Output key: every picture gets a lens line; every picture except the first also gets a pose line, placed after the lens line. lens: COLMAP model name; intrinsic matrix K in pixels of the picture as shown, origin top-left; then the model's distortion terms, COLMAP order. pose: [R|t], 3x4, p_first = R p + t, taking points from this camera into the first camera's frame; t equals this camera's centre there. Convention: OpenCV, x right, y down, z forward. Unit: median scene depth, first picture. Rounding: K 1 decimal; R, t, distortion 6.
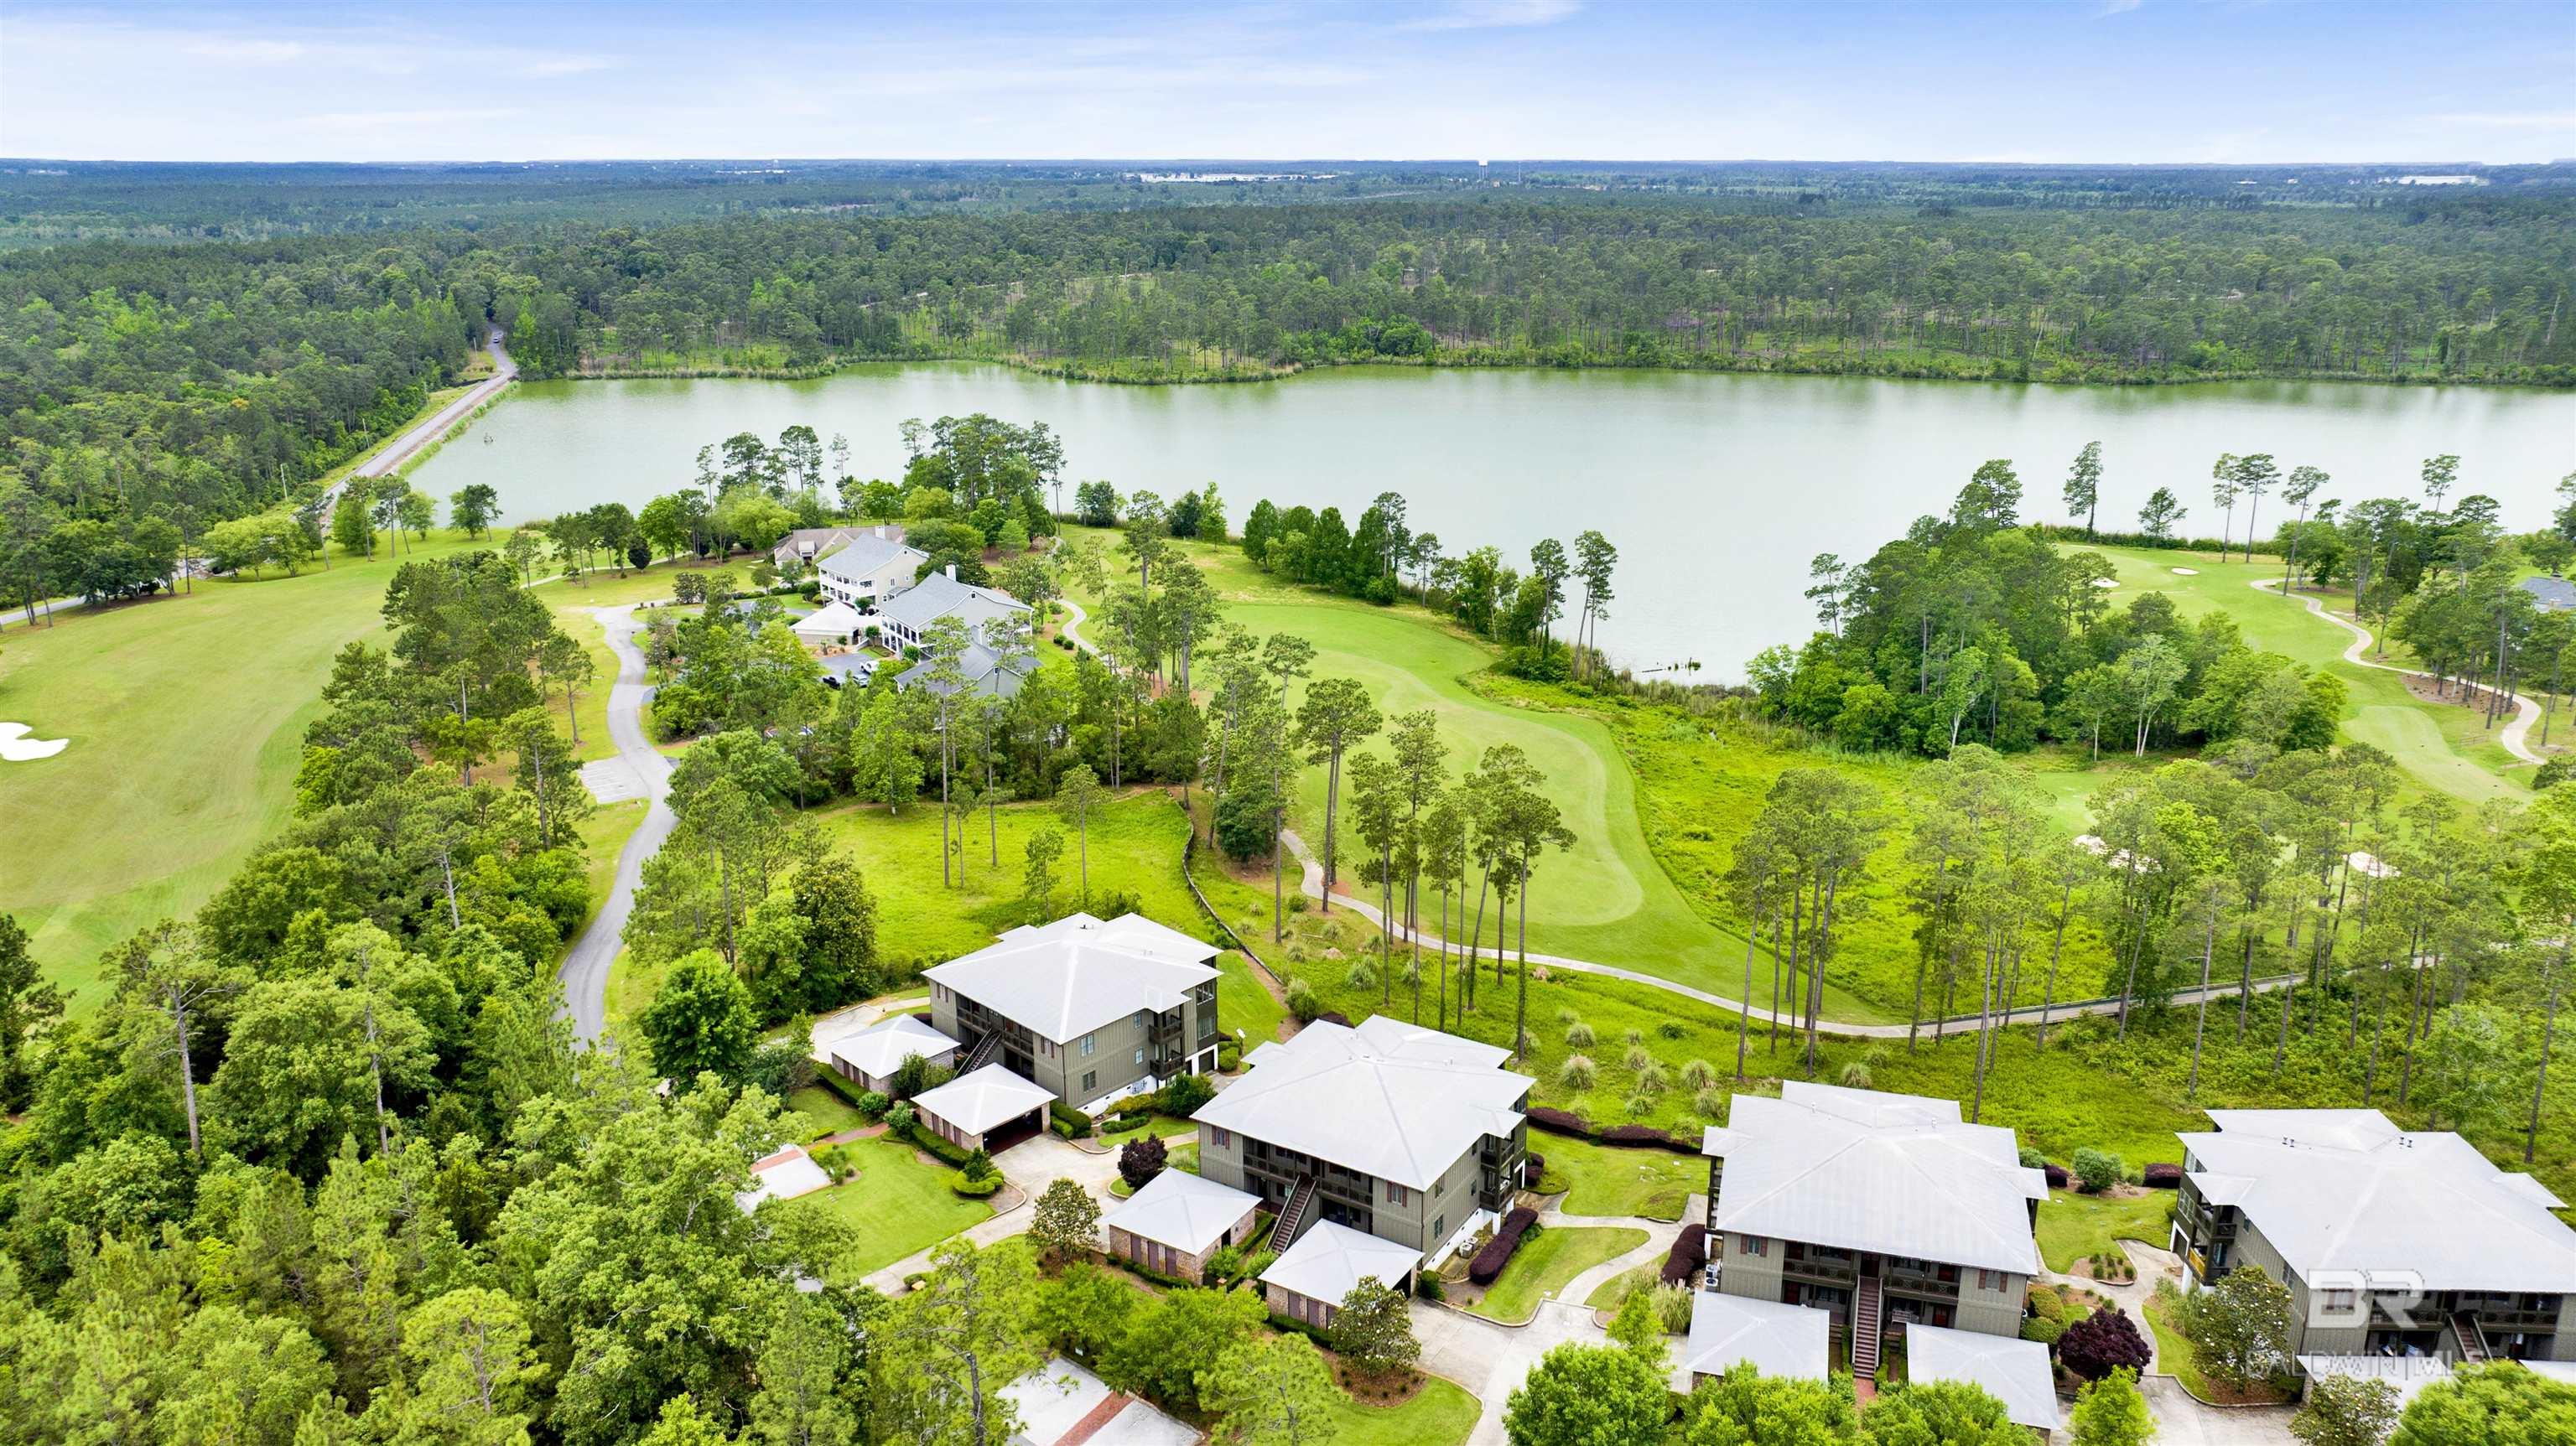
lens RADIAL K [[1786.3, 0, 1298.5], [0, 1786.3, 661.2], [0, 0, 1]] dist [-0.006733, -0.001254]
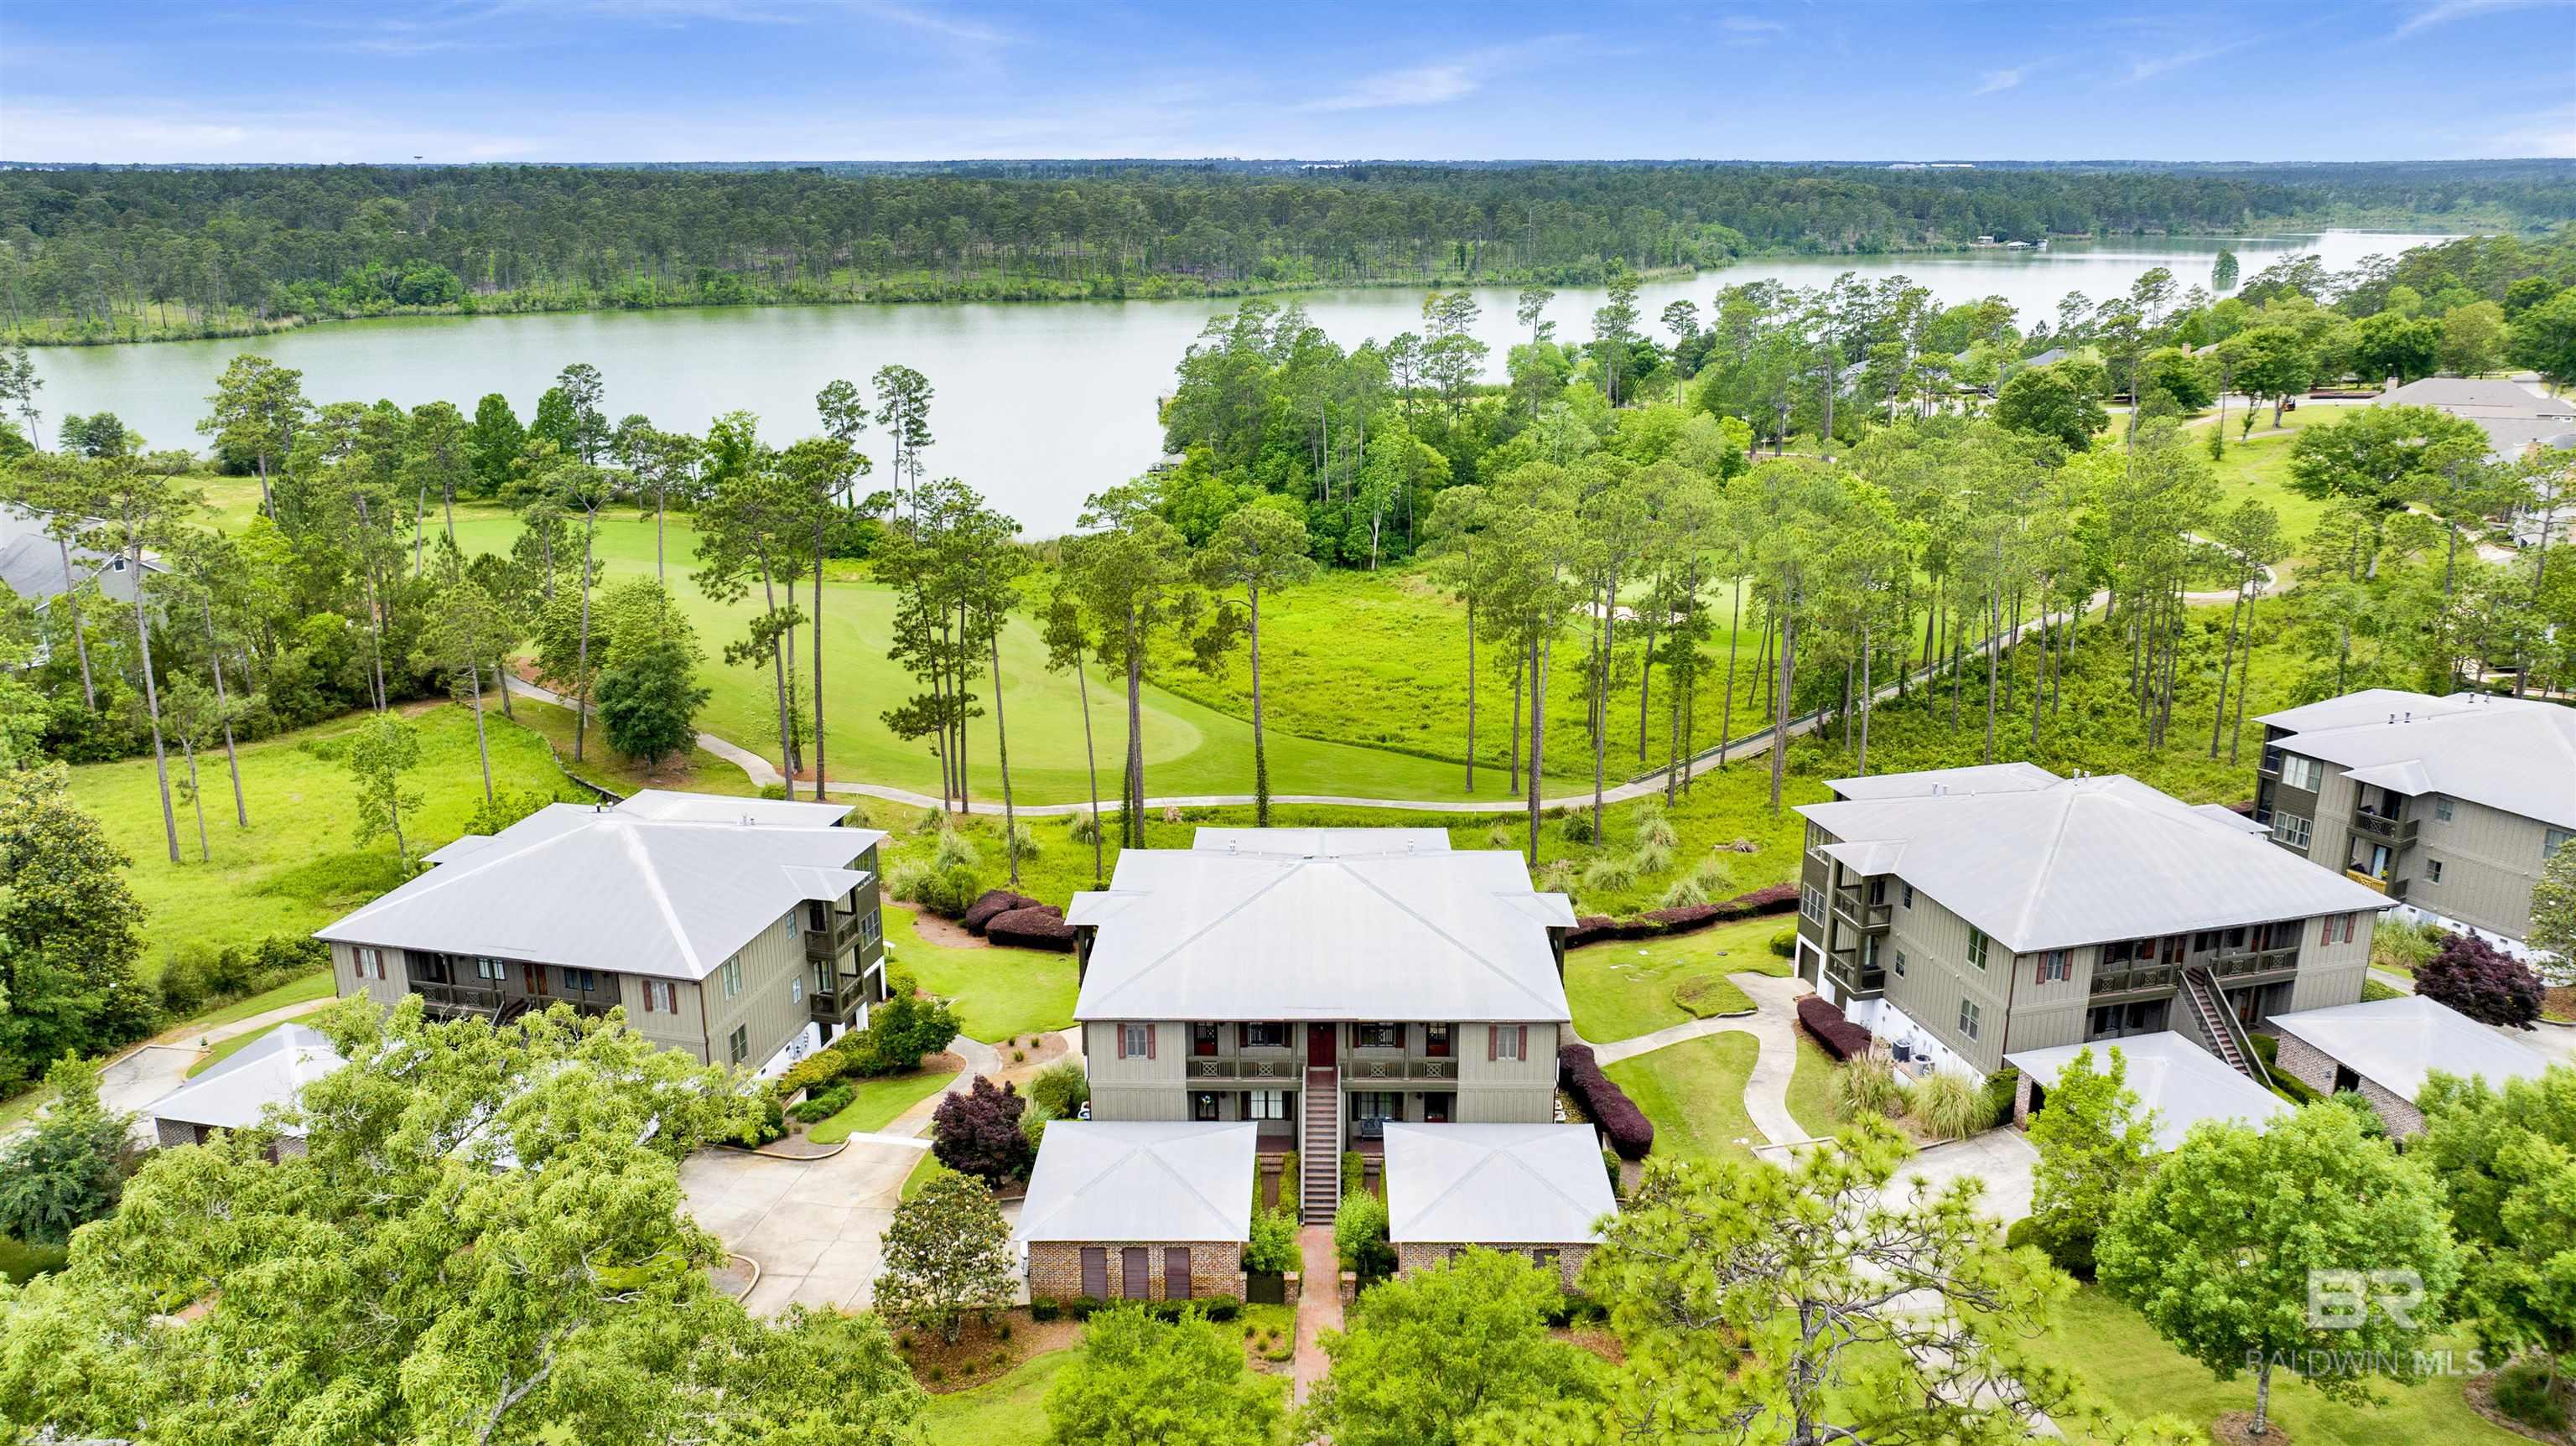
lens RADIAL K [[1812.3, 0, 1266.3], [0, 1812.3, 721.0], [0, 0, 1]] dist [-0.032845, 0.006996]
pose [[0.861356, -0.146346, 0.486466, -0.087611], [0.134217, 0.989139, 0.059917, 0.047874], [-0.489951, 0.013682, 0.871642, 0.167996]]
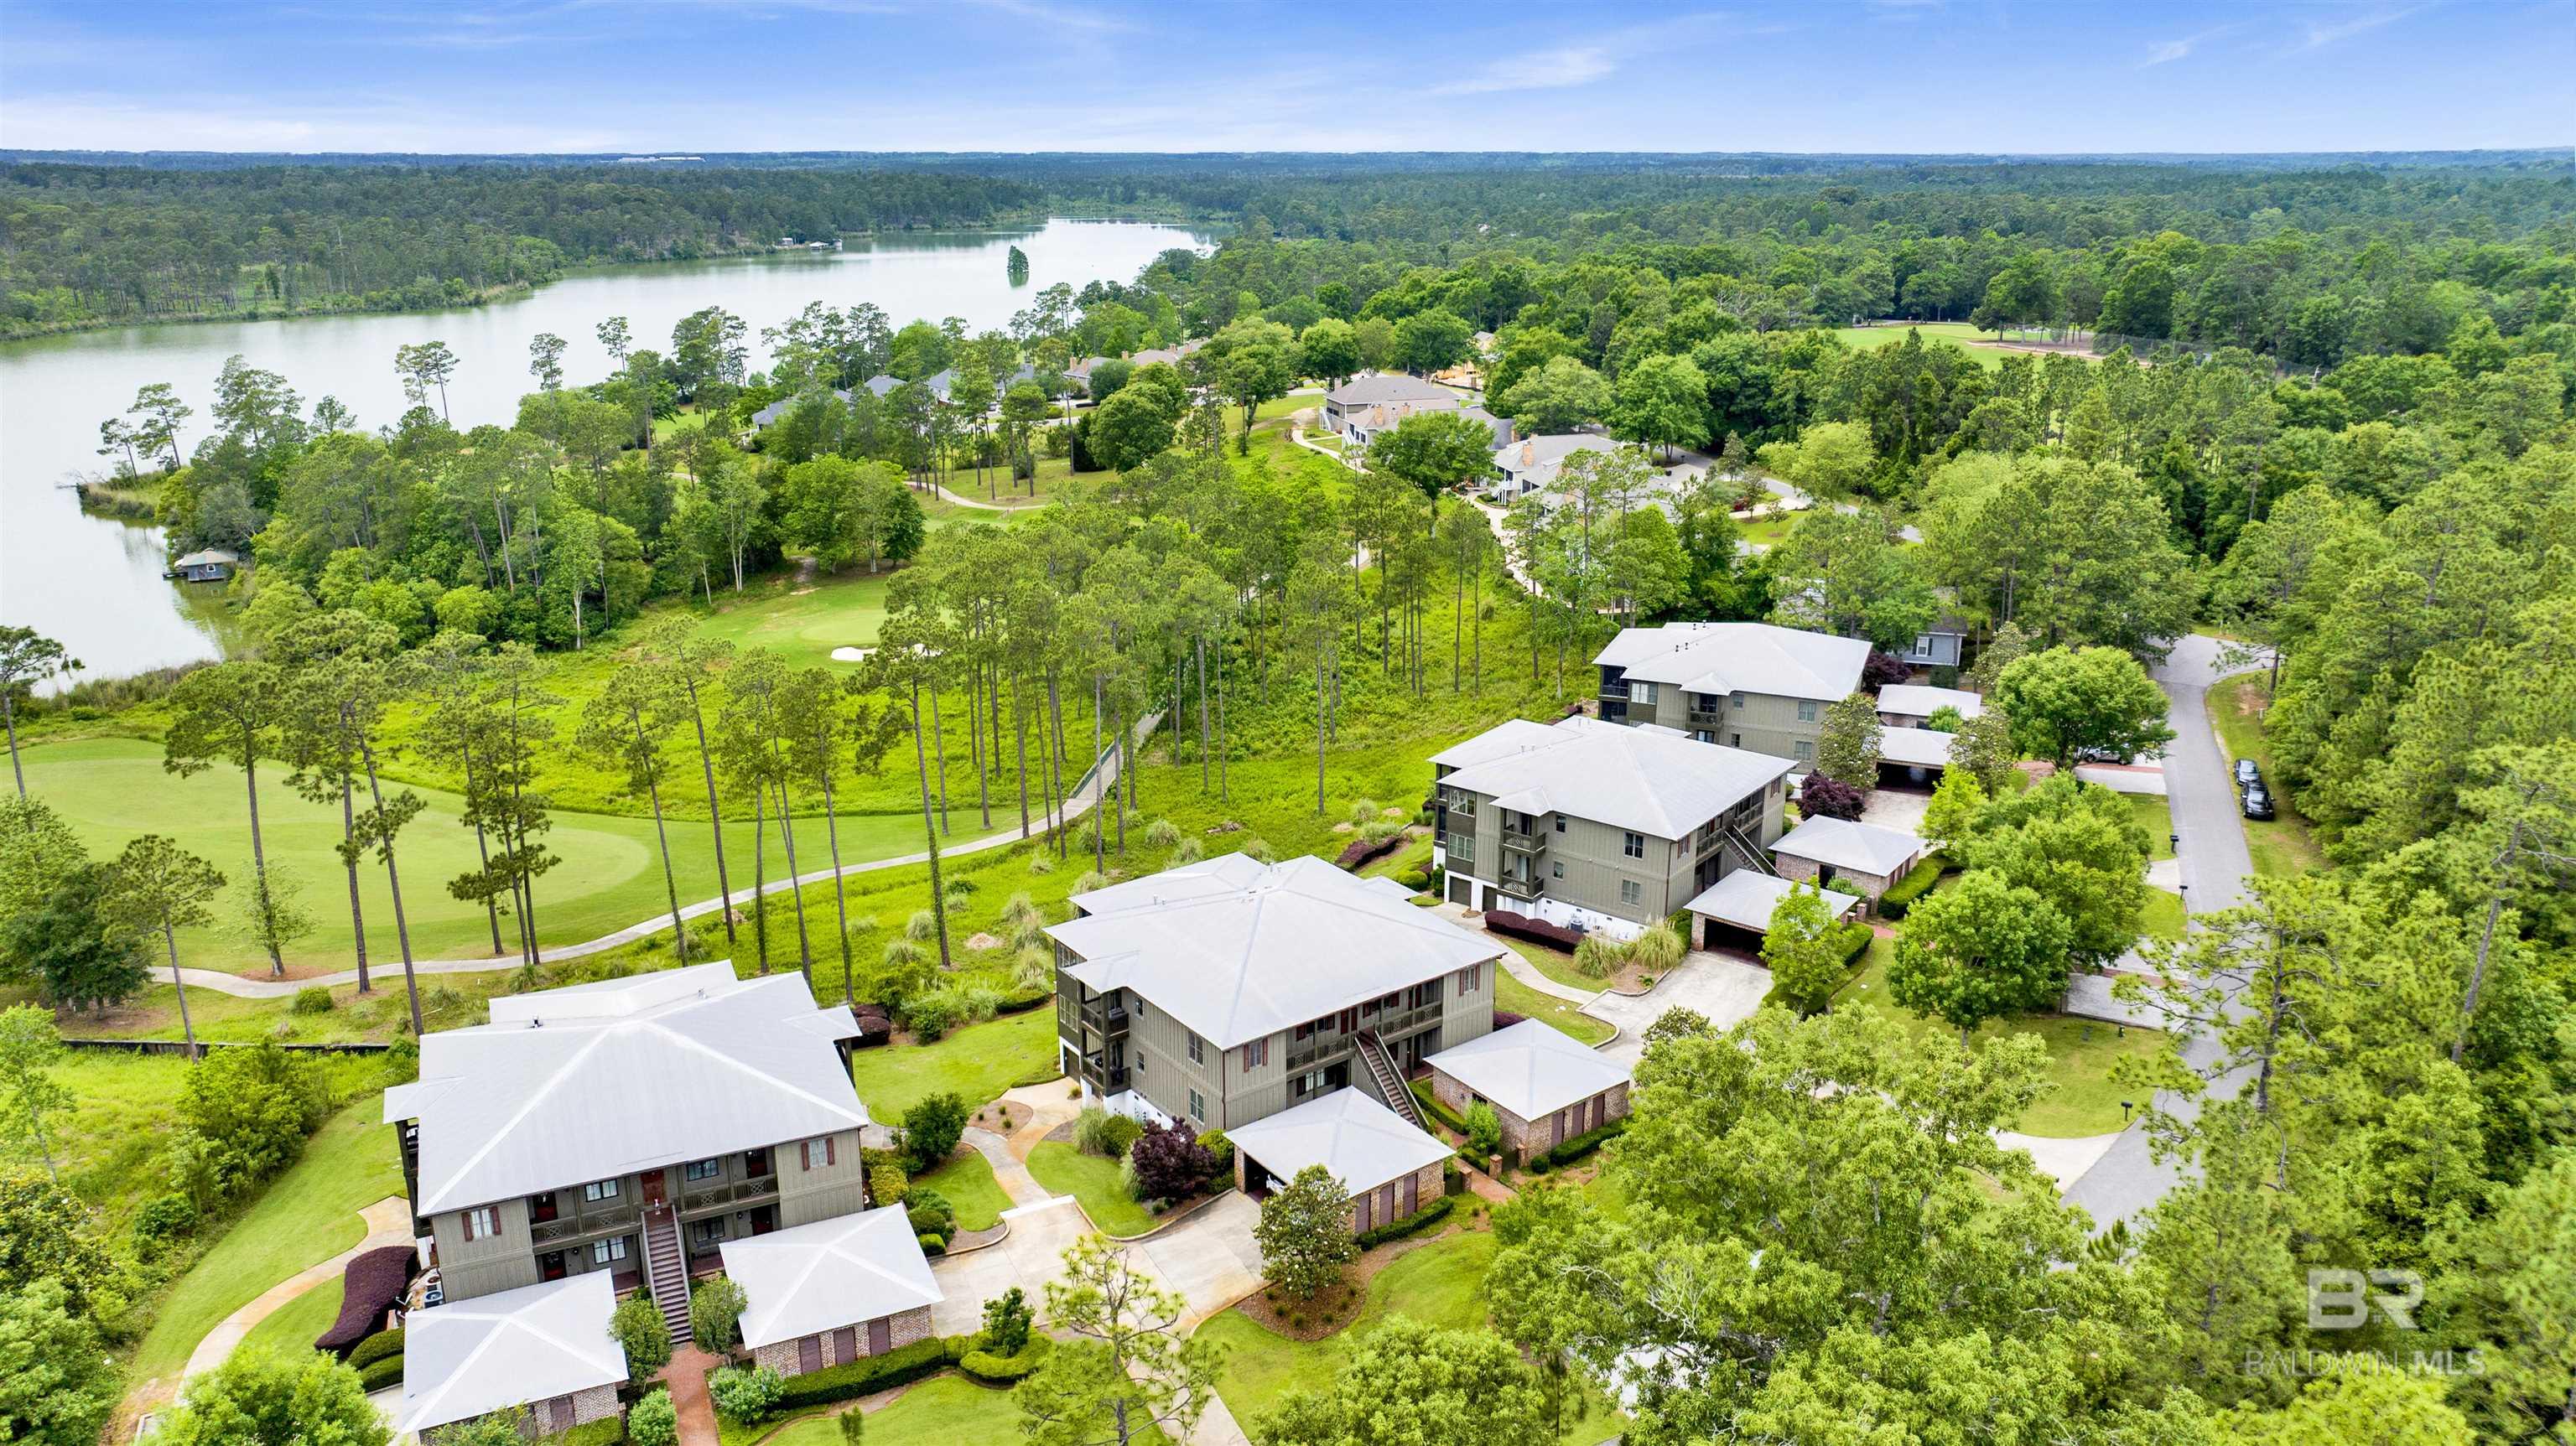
lens RADIAL K [[1825.5, 0, 1288.0], [0, 1825.5, 723.0], [0, 0, 1]] dist [-0.037940, 0.022336]
pose [[0.359493, -0.271079, 0.892906, -0.214272], [0.242709, 0.951104, 0.191031, 0.003515], [-0.901031, 0.148042, 0.407709, 0.228238]]
